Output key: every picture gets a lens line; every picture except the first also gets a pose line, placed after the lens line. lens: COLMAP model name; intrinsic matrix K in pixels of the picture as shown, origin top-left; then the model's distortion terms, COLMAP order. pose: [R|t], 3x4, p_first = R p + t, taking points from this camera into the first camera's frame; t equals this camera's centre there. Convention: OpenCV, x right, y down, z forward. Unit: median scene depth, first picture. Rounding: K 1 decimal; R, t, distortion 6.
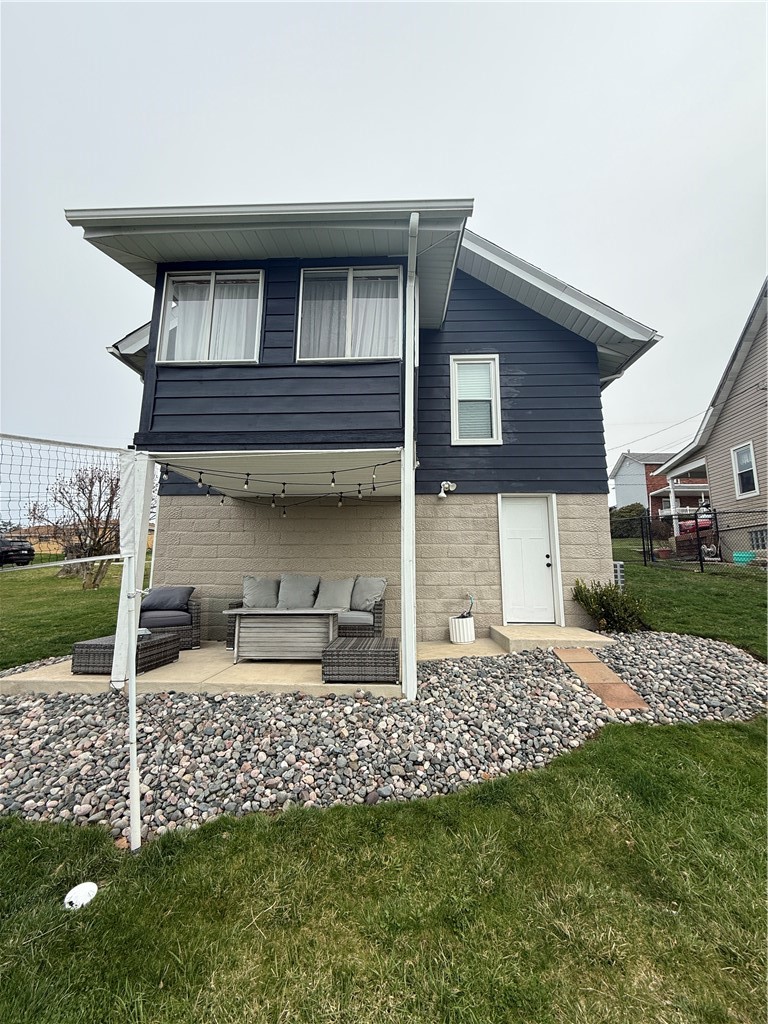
lens RADIAL K [[409.3, 0, 385.9], [0, 409.3, 508.3], [0, 0, 1]] dist [0.009863, -0.000288]
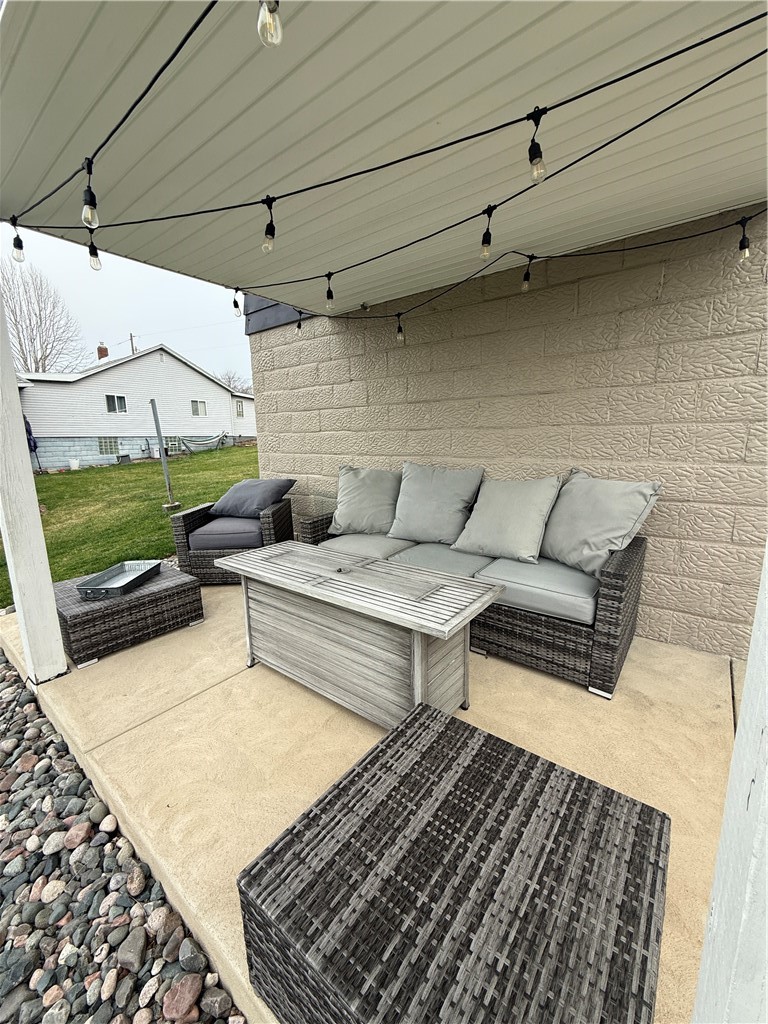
lens RADIAL K [[409.3, 0, 379.8], [0, 409.3, 508.0], [0, 0, 1]] dist [0.009863, -0.000288]
pose [[0.811534, 0.086462, -0.577873, 0.013760], [0.114554, 0.946256, 0.302452, 0.061267], [0.572966, -0.311648, 0.758014, 0.616487]]
